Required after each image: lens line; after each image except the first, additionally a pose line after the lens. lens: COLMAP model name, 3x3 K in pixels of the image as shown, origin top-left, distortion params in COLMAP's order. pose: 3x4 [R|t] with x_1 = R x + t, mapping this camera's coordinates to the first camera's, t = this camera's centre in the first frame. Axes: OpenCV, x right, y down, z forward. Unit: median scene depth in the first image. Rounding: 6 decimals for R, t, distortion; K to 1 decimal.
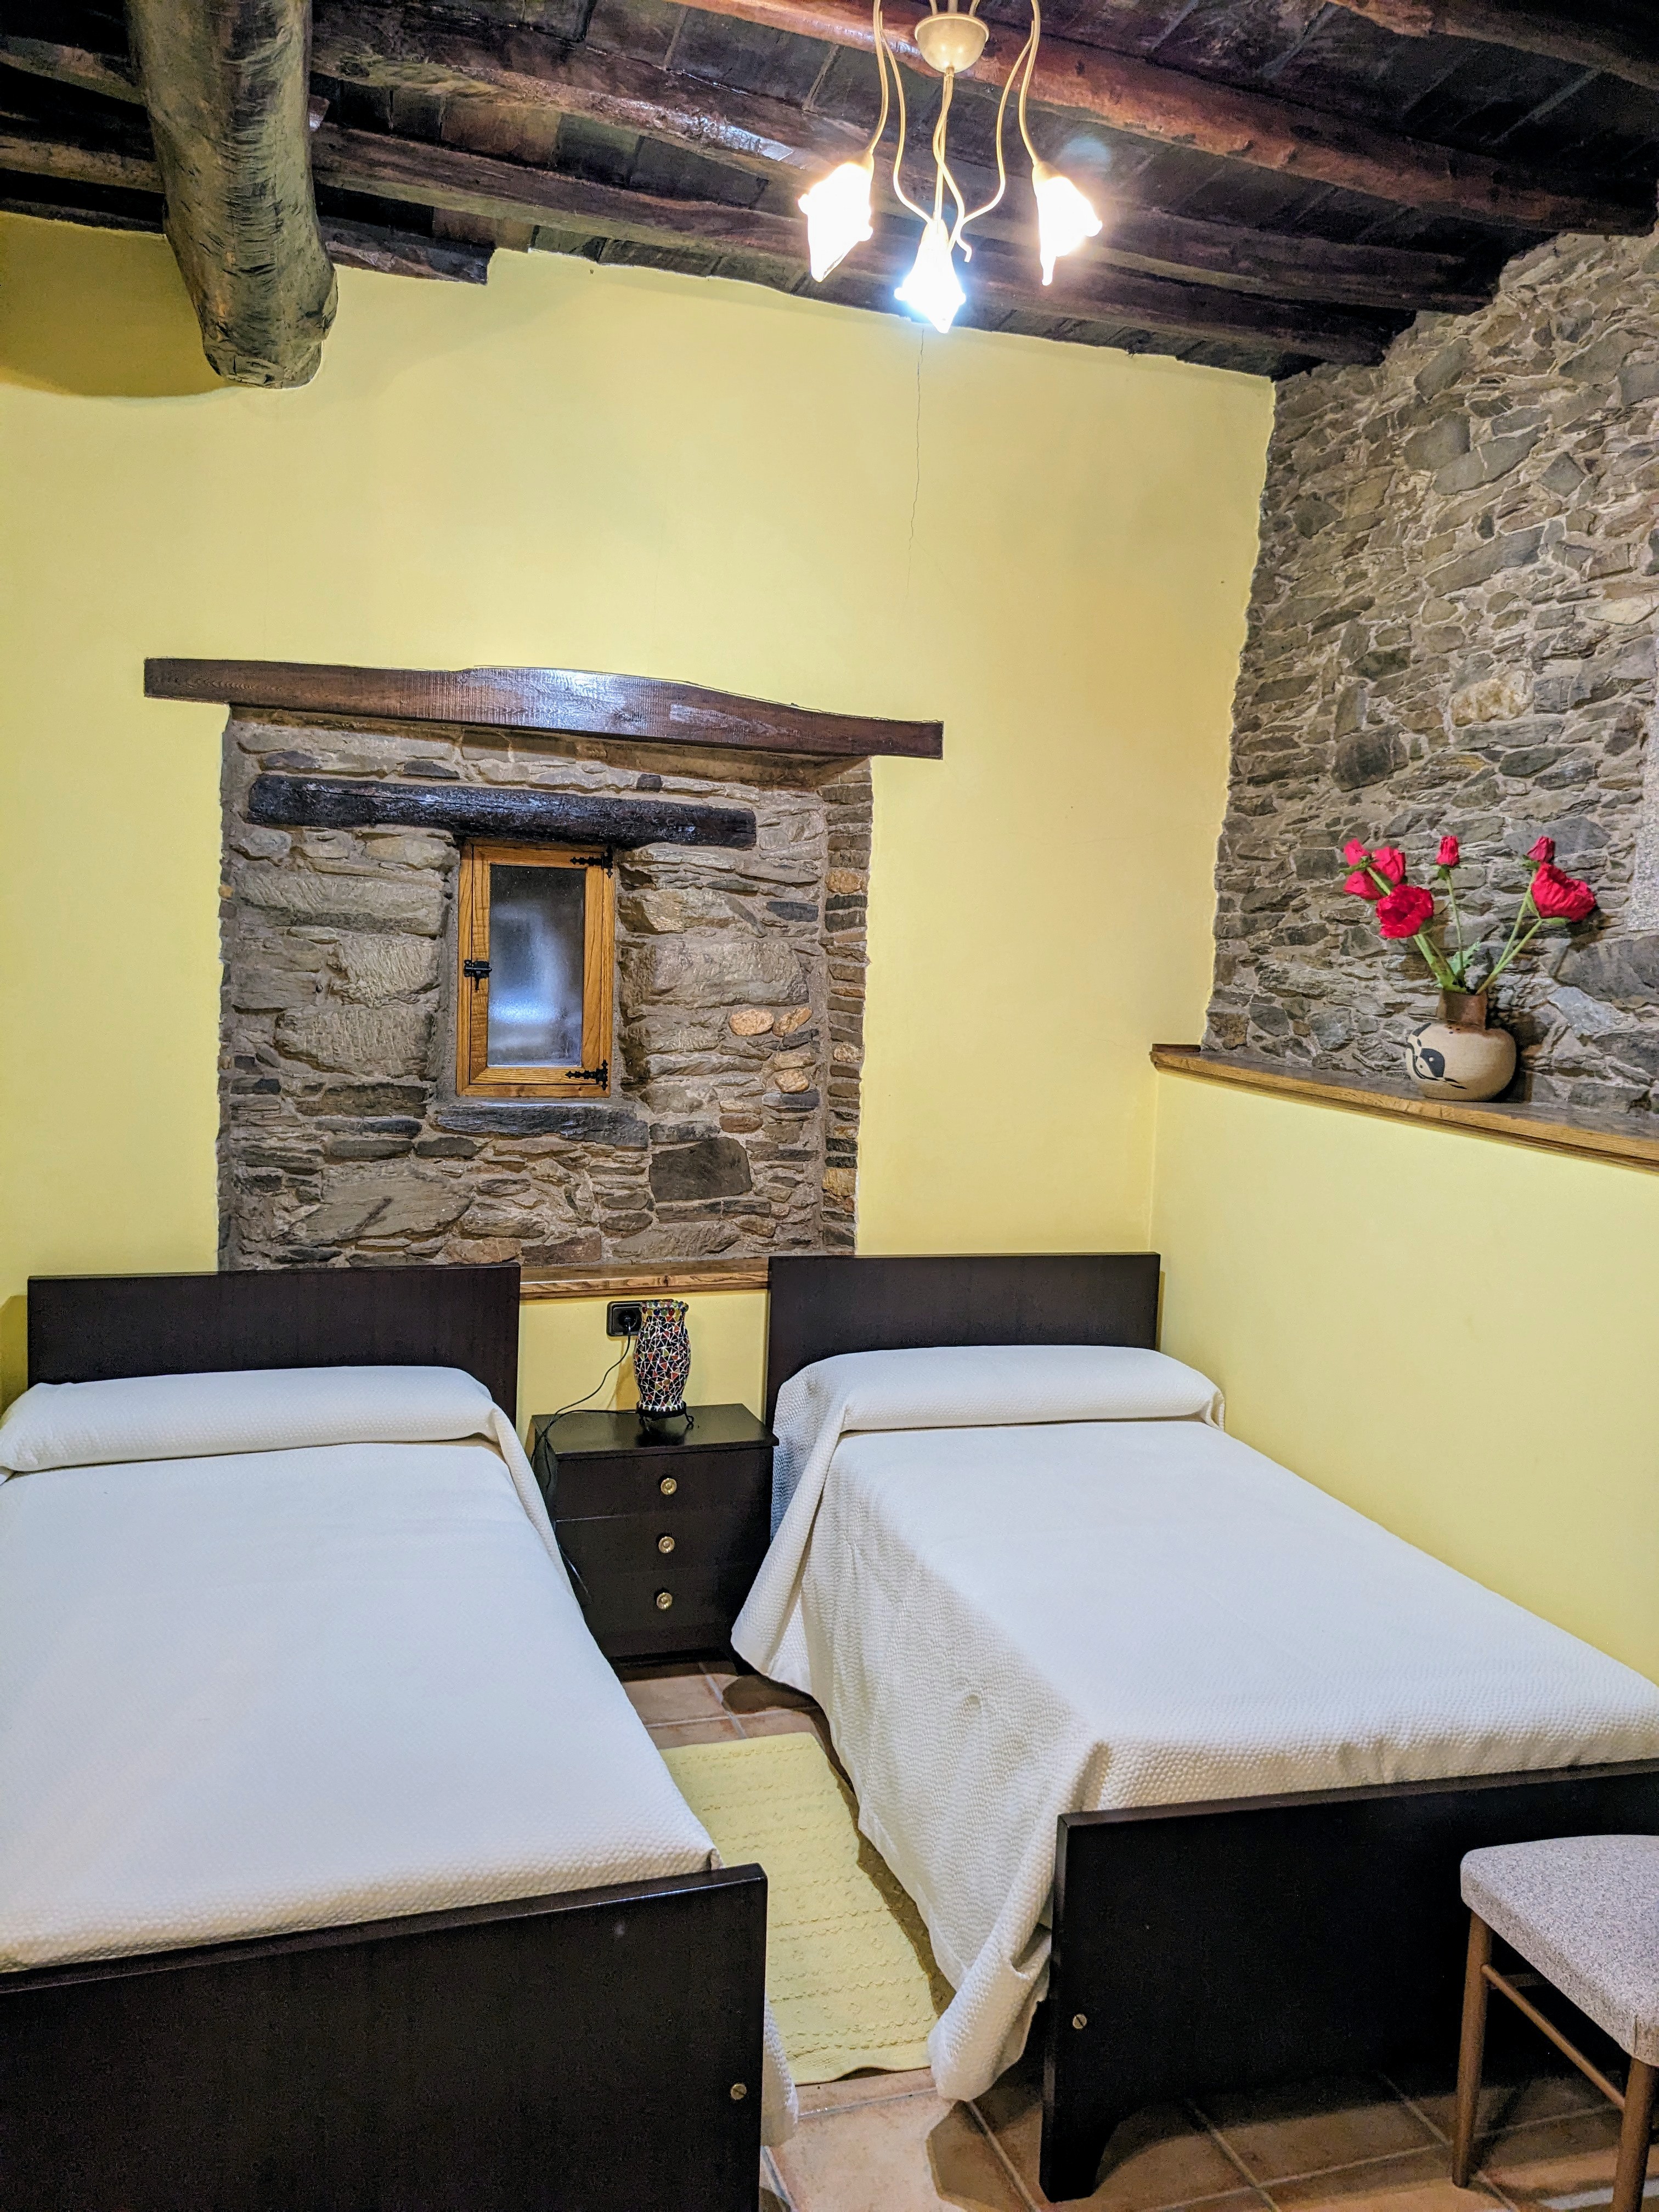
lens RADIAL K [[1775.4, 0, 831.1], [0, 1775.4, 1107.8], [0, 0, 1]] dist [0.025837, -0.039528]
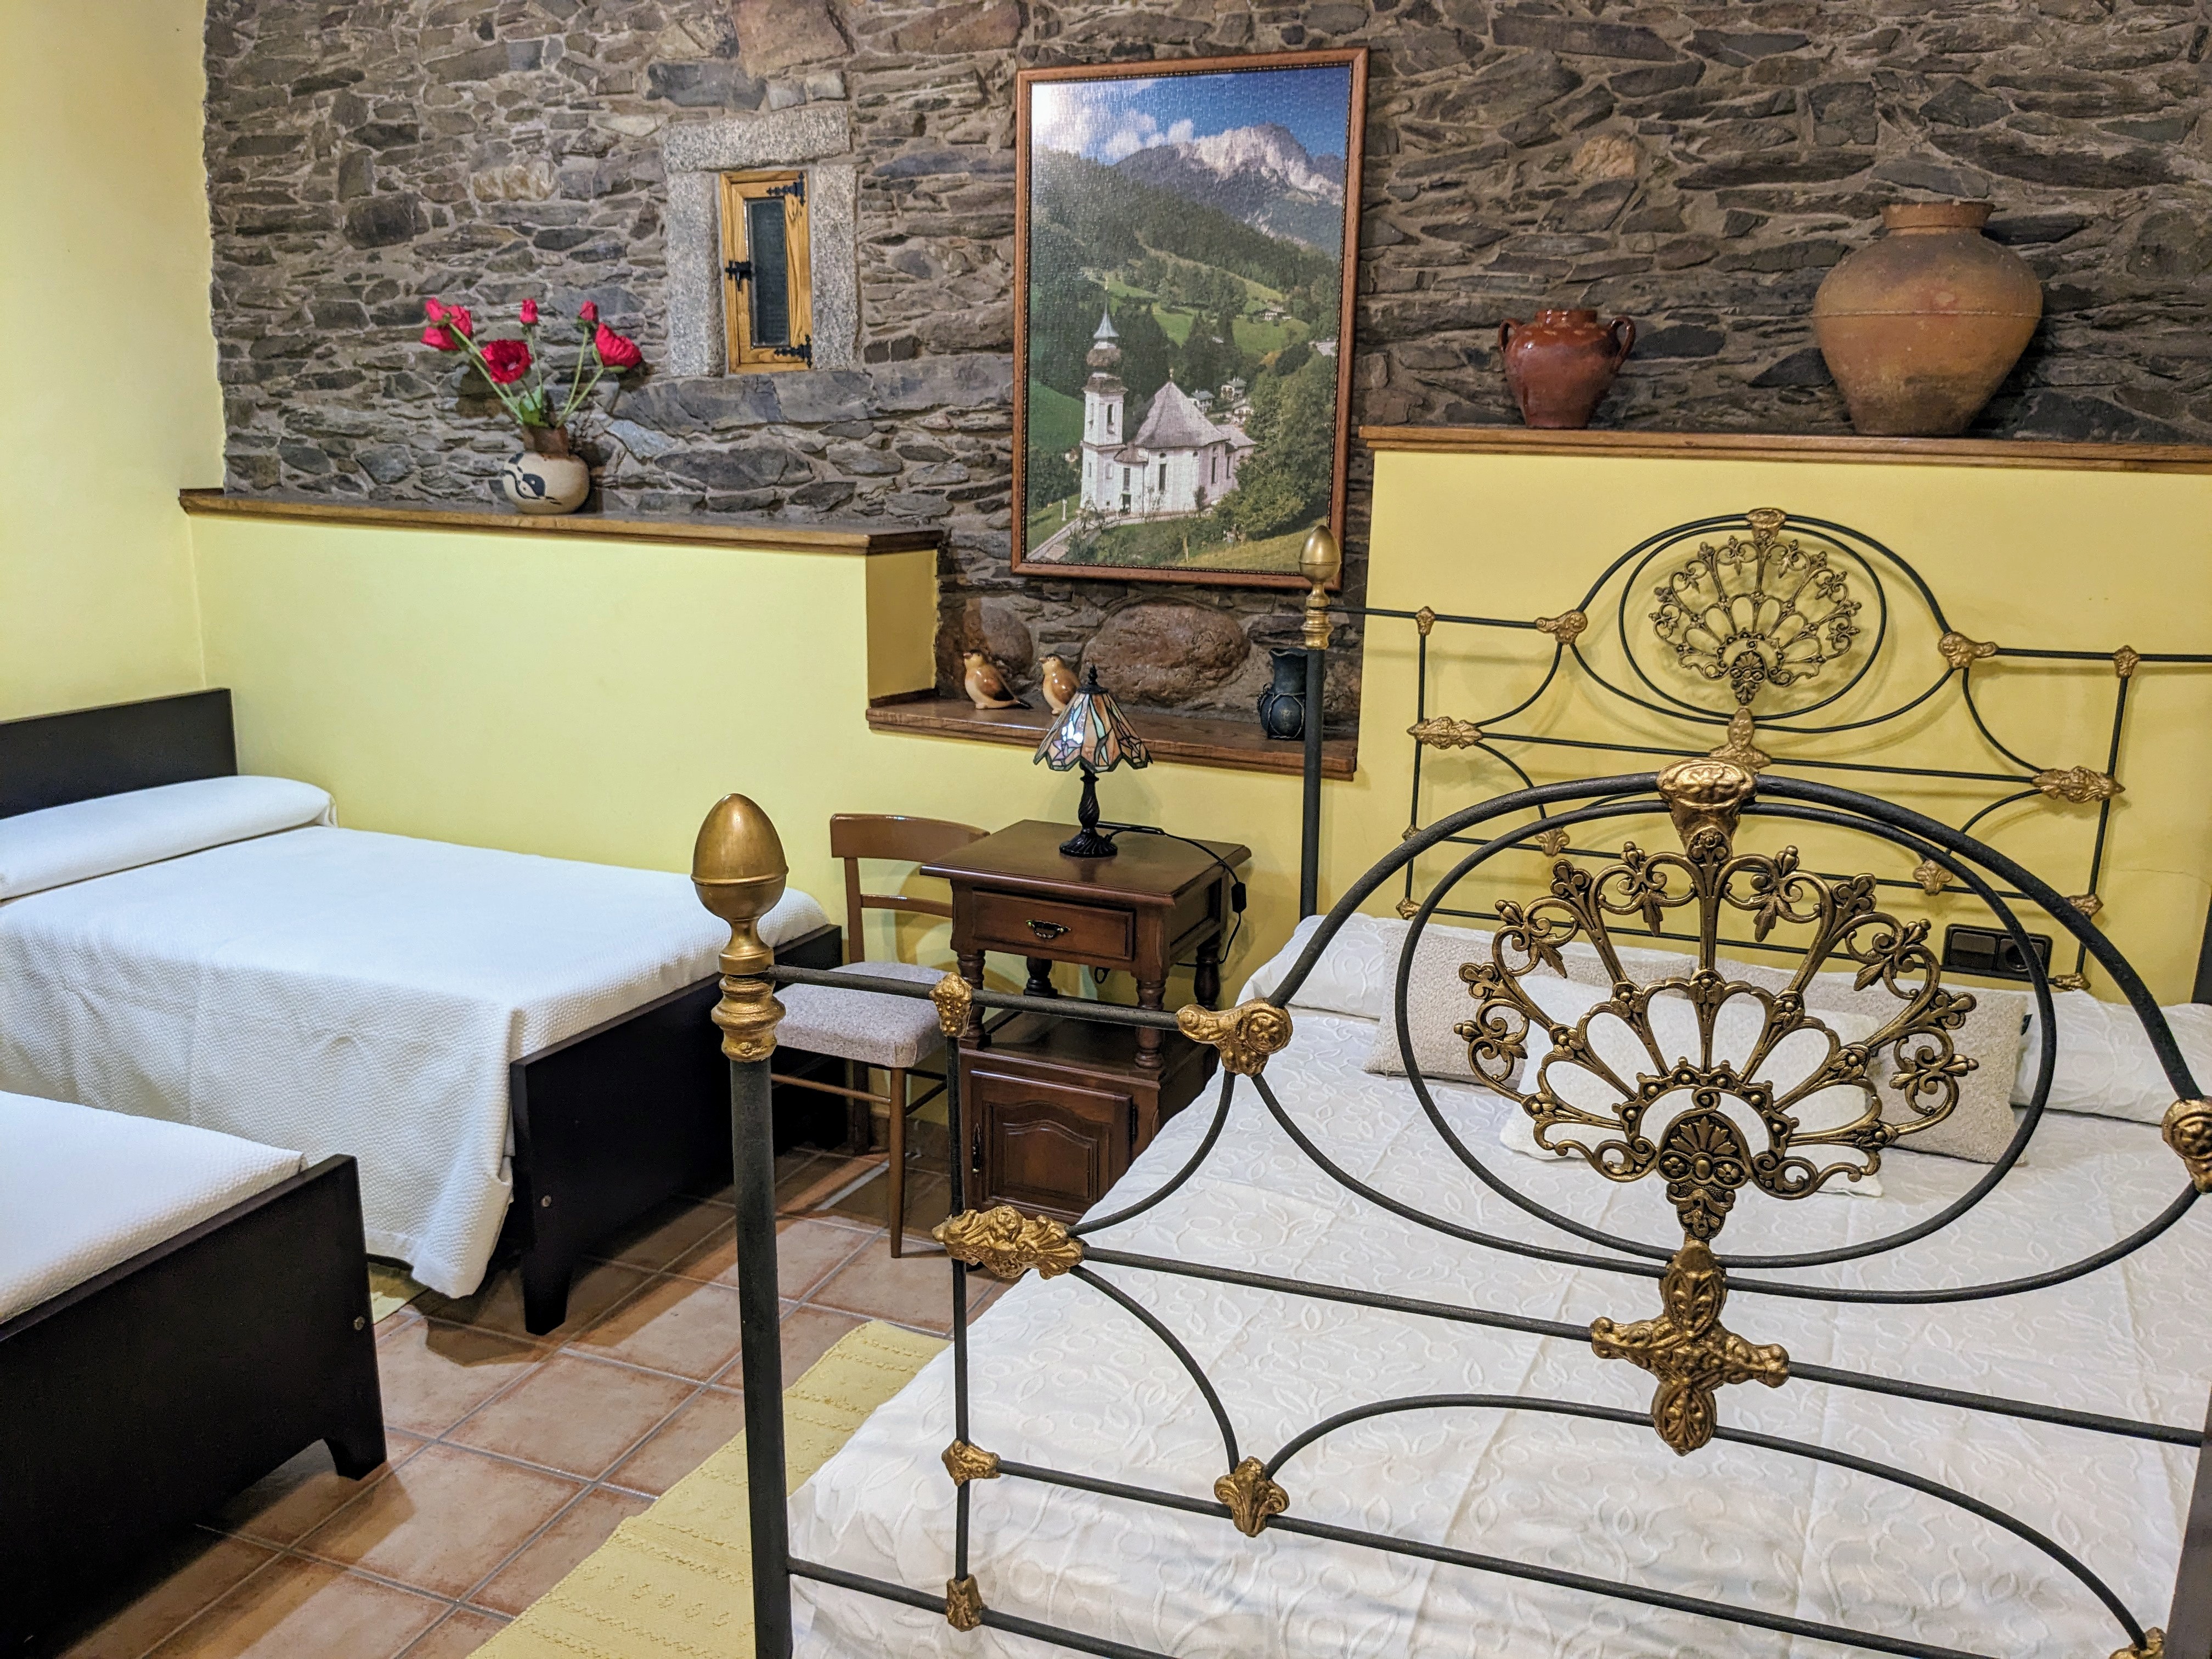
lens RADIAL K [[1775.4, 0, 1107.0], [0, 1775.4, 832.3], [0, 0, 1]] dist [0.025837, -0.039528]
pose [[0.641700, -0.200676, 0.740236, -0.338730], [0.082241, 0.977601, 0.193732, 0.003743], [-0.762534, -0.063440, 0.643831, -0.118806]]
